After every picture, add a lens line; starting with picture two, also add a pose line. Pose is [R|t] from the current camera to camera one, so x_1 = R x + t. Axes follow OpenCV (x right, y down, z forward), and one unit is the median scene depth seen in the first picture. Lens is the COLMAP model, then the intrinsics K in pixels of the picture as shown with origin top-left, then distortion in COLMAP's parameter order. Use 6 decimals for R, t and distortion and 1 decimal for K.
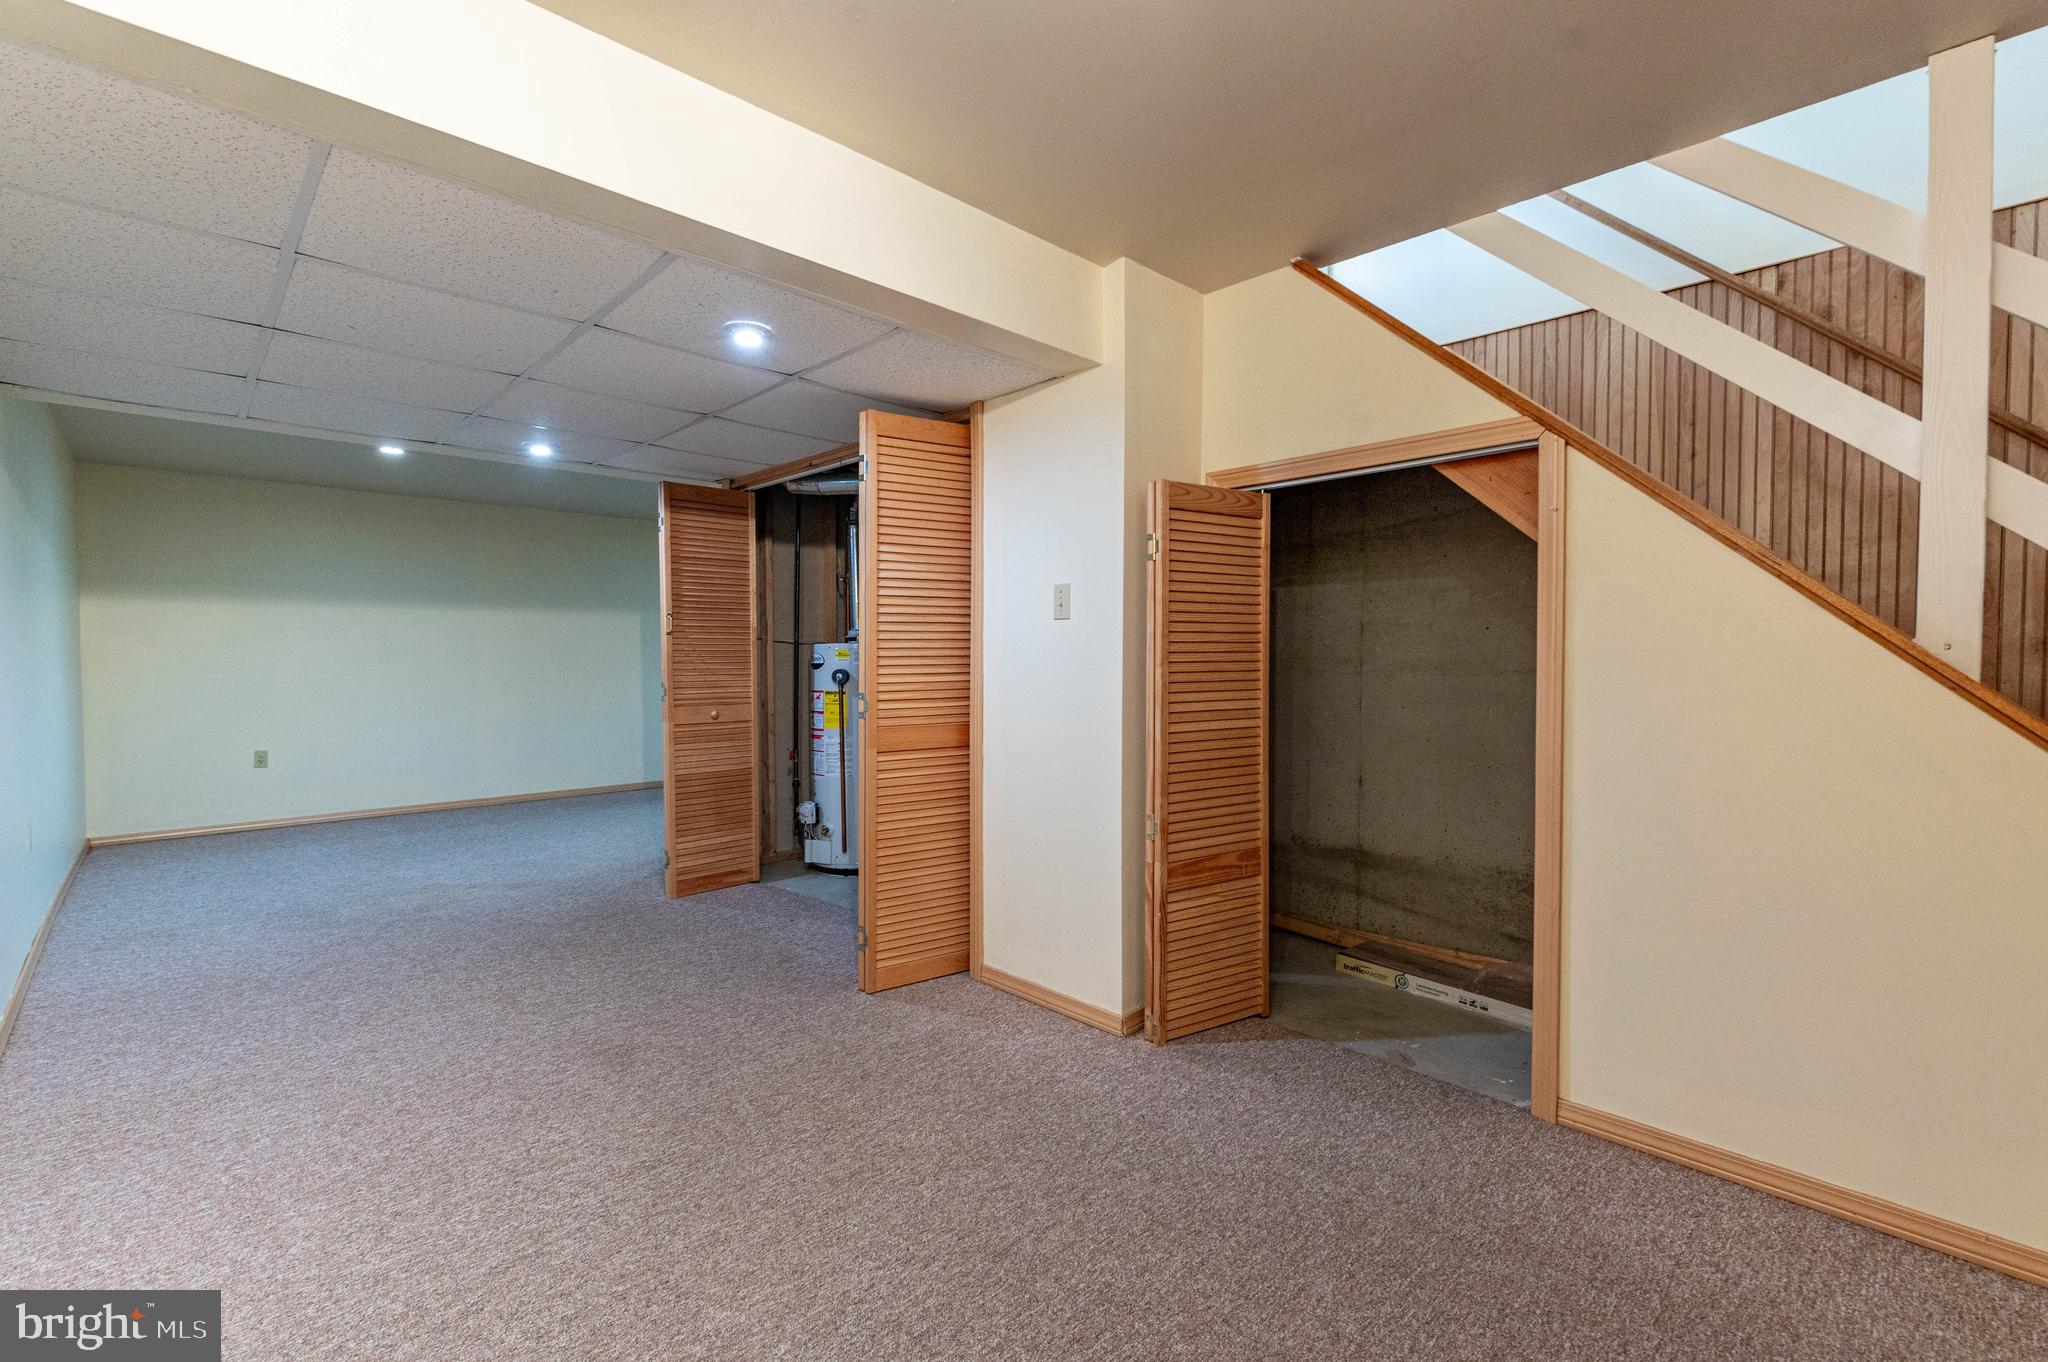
lens RADIAL K [[881.7, 0, 1046.9], [0, 881.7, 678.3], [0, 0, 1]] dist [0.001546, -0.000450]
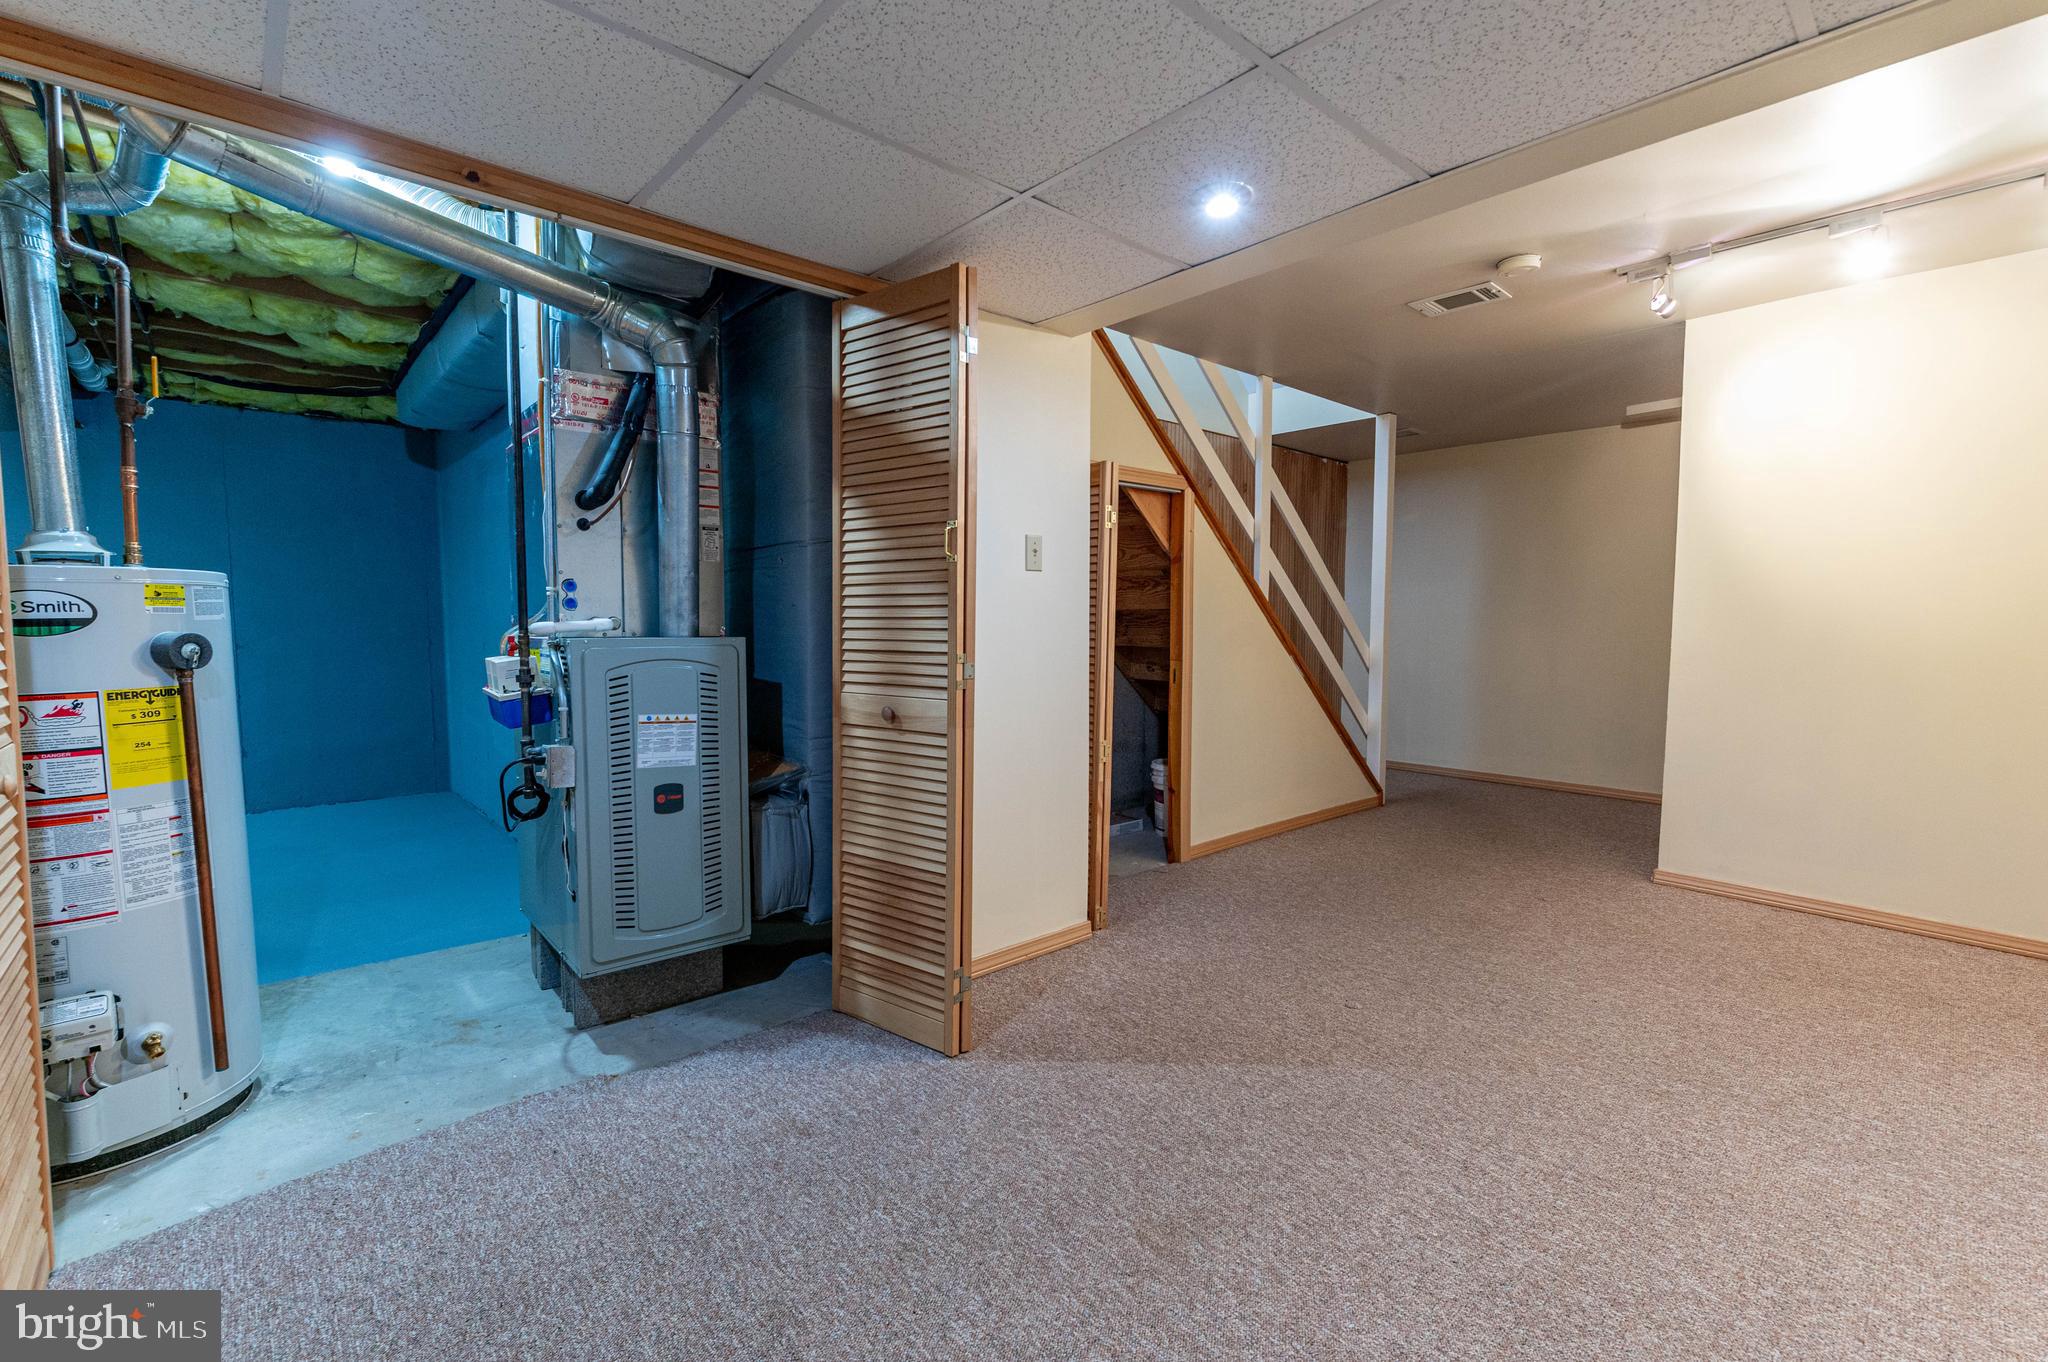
lens RADIAL K [[798.9, 0, 1082.1], [0, 798.9, 700.0], [0, 0, 1]] dist [-0.000147, -0.000115]
pose [[0.067050, -0.098575, 0.992868, -0.896829], [0.024147, 0.994976, 0.097154, -0.008619], [-0.997457, 0.017461, 0.069094, 0.893410]]
